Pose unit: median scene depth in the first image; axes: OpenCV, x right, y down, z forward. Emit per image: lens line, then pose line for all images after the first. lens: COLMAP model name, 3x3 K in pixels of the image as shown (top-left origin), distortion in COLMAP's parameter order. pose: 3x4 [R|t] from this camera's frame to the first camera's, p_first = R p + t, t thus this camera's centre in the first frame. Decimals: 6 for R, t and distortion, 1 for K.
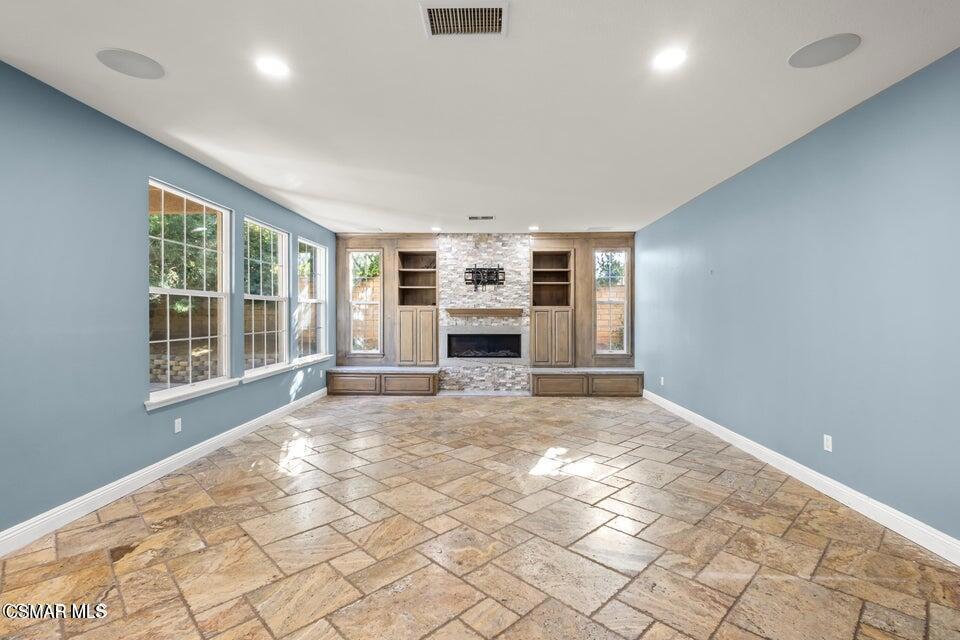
lens RADIAL K [[440.4, 0, 482.3], [0, 440.4, 311.8], [0, 0, 1]] dist [0.005149, 0.000659]
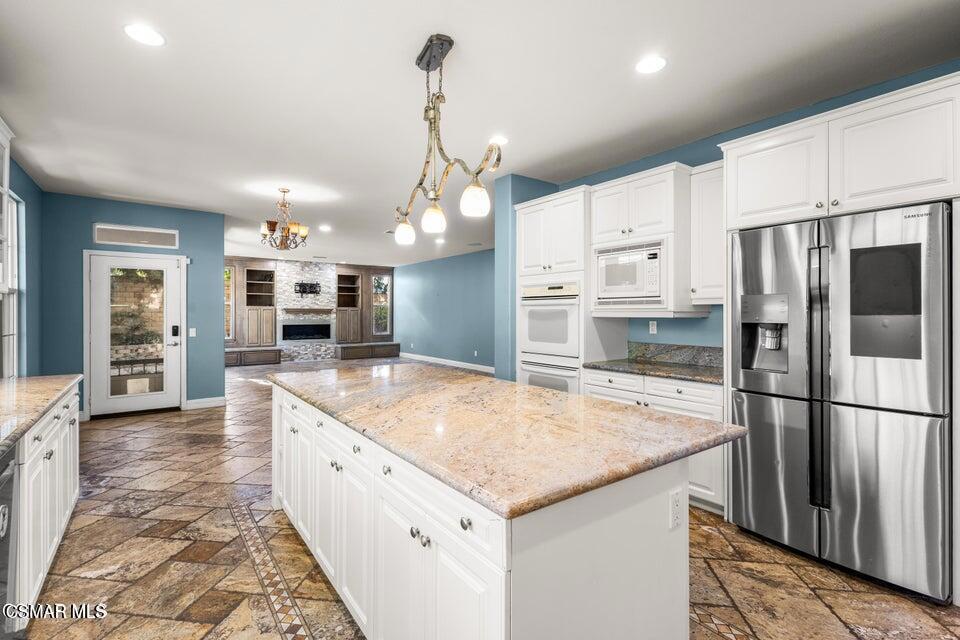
lens RADIAL K [[440.4, 0, 479.6], [0, 440.4, 315.1], [0, 0, 1]] dist [0.005149, 0.000659]
pose [[0.790647, -0.002796, 0.612266, -0.480209], [0.002294, 0.999996, 0.001604, 0.015121], [-0.612268, 0.000136, 0.790650, -0.645426]]
